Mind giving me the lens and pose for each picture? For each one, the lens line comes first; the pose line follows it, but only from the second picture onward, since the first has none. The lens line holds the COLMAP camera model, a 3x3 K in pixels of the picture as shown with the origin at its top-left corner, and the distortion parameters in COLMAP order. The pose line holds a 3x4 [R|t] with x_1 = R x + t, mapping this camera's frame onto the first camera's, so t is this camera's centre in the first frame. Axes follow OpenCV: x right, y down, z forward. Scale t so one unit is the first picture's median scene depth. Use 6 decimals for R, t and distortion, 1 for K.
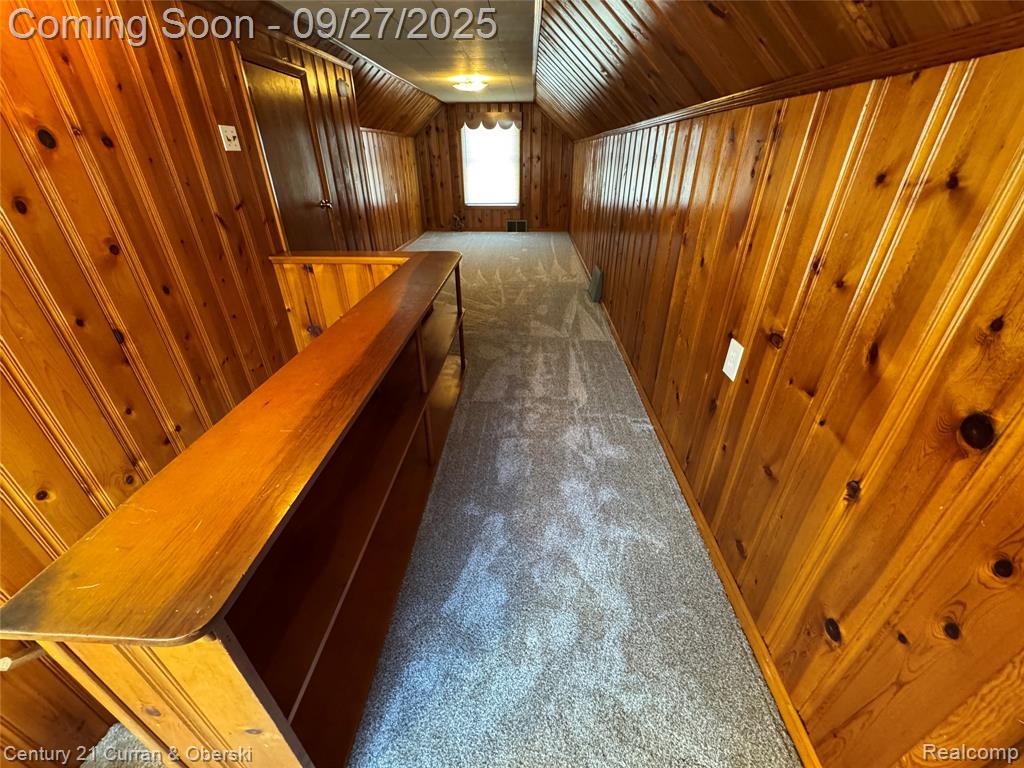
lens RADIAL K [[408.8, 0, 511.0], [0, 408.8, 382.0], [0, 0, 1]] dist [-0.005827, 0.000539]
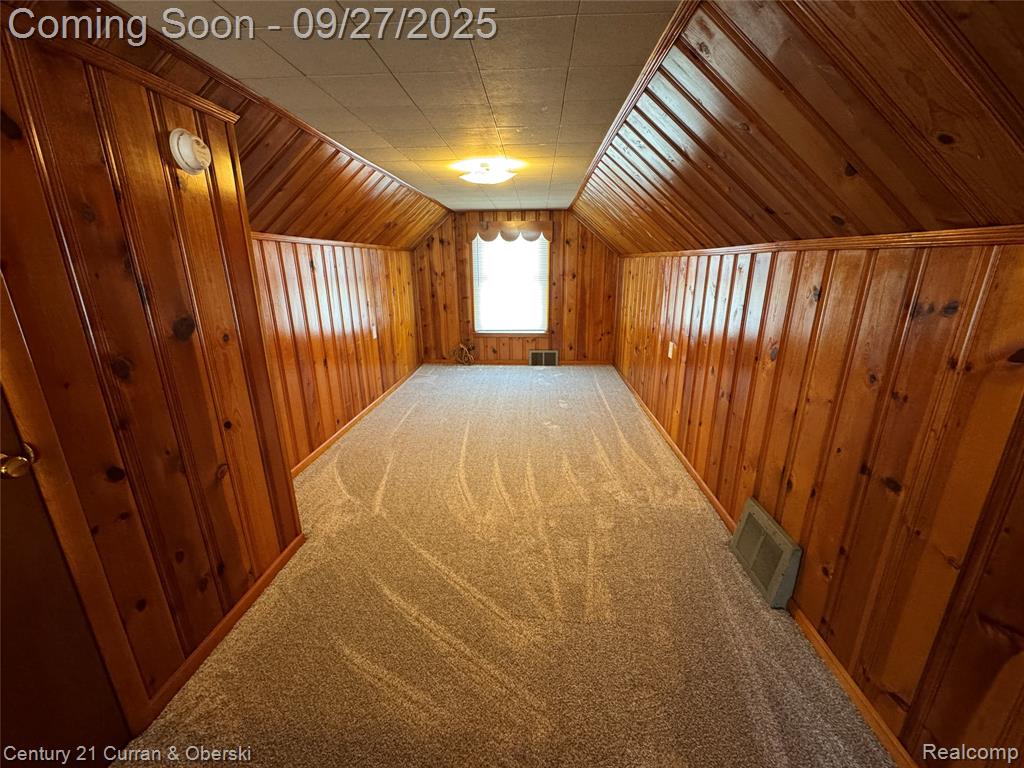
lens RADIAL K [[408.8, 0, 513.1], [0, 408.8, 383.1], [0, 0, 1]] dist [-0.005827, 0.000539]
pose [[0.999894, 0.001652, -0.014464, -0.033920], [-0.004819, 0.975095, -0.221737, -0.188239], [0.013738, 0.221783, 0.974999, 0.308871]]
